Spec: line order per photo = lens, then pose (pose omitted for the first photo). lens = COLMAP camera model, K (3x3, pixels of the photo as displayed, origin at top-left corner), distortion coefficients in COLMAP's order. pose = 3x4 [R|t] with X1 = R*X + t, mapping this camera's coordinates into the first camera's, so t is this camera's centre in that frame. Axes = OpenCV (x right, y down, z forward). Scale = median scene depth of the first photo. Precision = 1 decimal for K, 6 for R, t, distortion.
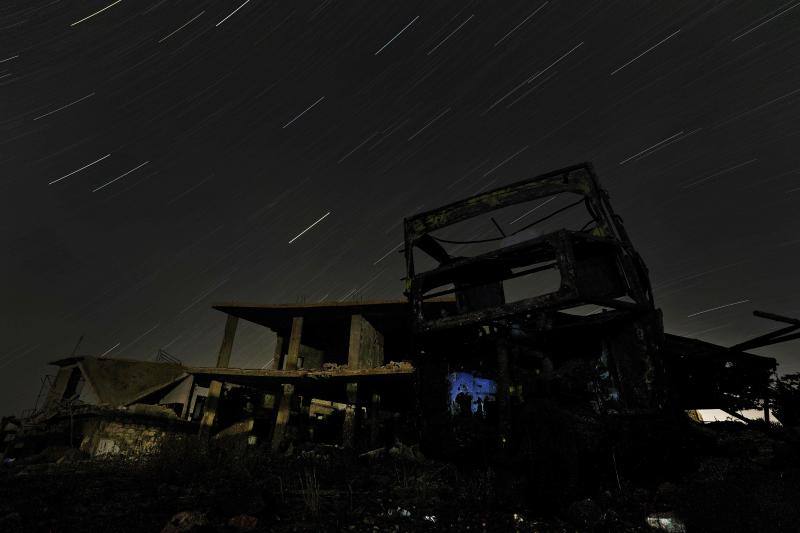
lens RADIAL K [[367.9, 0, 399.6], [0, 367.9, 268.0], [0, 0, 1]] dist [-0.038528, 0.007162]
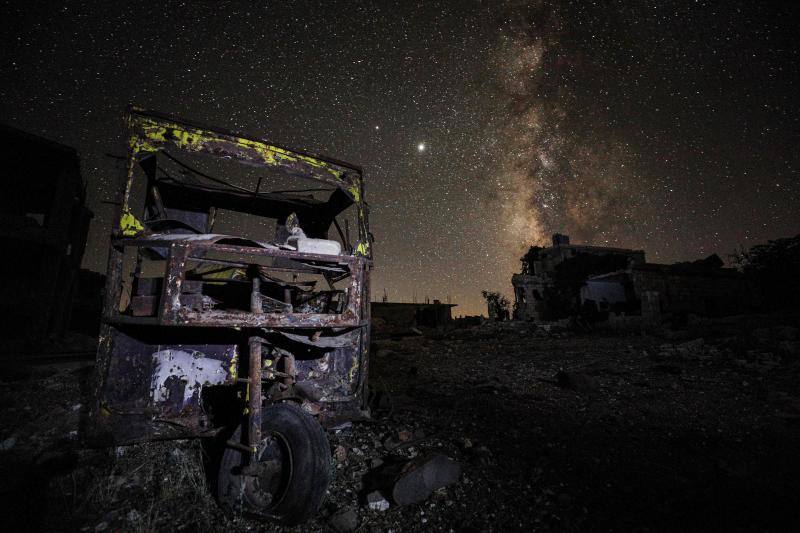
lens RADIAL K [[367.9, 0, 398.1], [0, 367.9, 264.8], [0, 0, 1]] dist [-0.038528, 0.007162]
pose [[0.485596, 0.167727, 0.857942, -0.338261], [-0.415852, 0.907585, 0.057940, -0.152008], [-0.768937, -0.384912, 0.510469, 0.282396]]
